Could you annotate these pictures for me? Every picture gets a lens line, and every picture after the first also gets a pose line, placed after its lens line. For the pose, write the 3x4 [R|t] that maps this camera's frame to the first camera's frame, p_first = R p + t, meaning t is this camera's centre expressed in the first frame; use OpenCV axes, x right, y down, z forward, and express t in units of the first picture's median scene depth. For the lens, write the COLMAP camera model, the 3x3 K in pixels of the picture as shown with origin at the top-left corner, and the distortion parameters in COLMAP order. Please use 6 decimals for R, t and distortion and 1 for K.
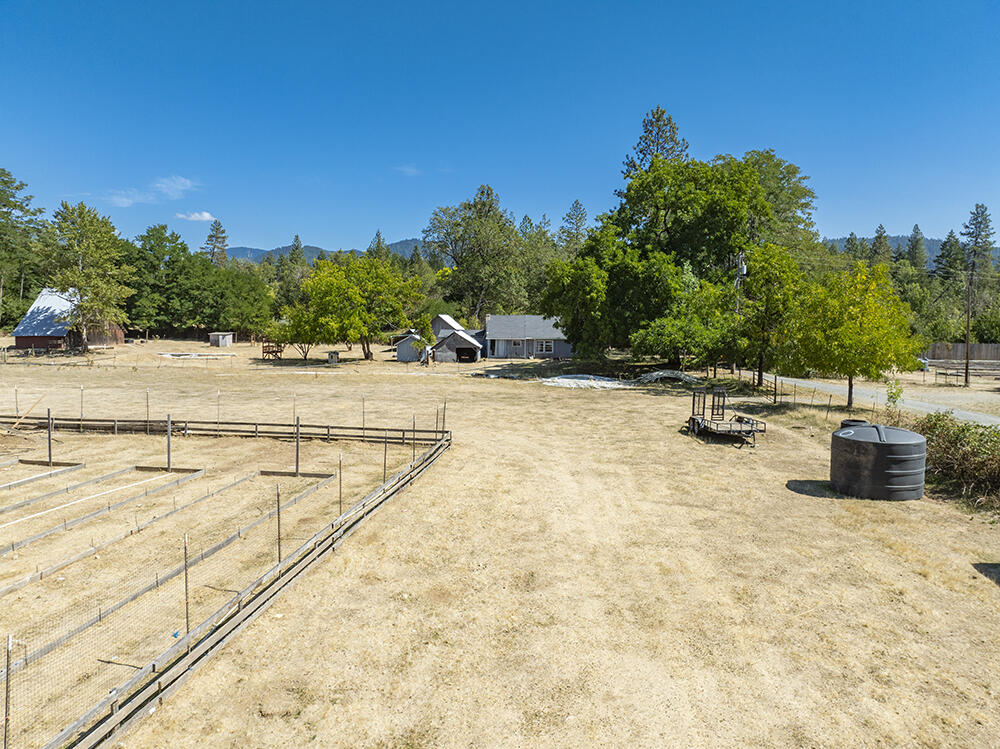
lens RADIAL K [[703.7, 0, 500.0], [0, 703.7, 374.5], [0, 0, 1]] dist [-0.037125, -0.000107]
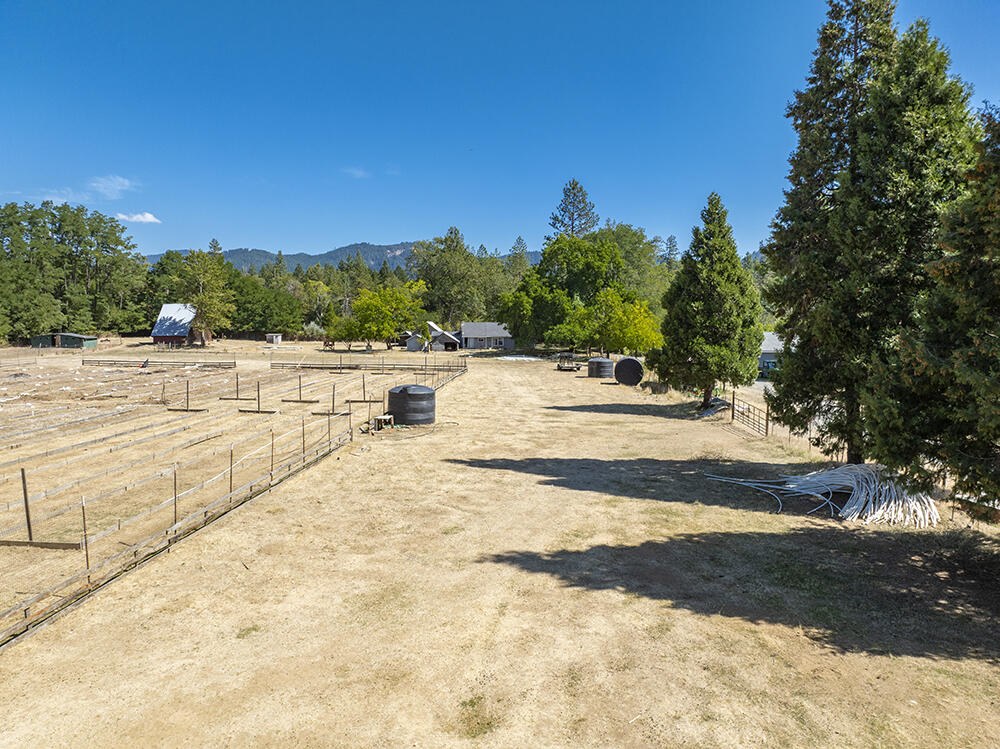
lens RADIAL K [[703.7, 0, 500.0], [0, 703.7, 374.5], [0, 0, 1]] dist [-0.037125, -0.000107]
pose [[0.997439, -0.006112, 0.071255, -0.049092], [0.006450, 0.999969, -0.004517, 0.044384], [-0.071225, 0.004965, 0.997448, -0.631572]]
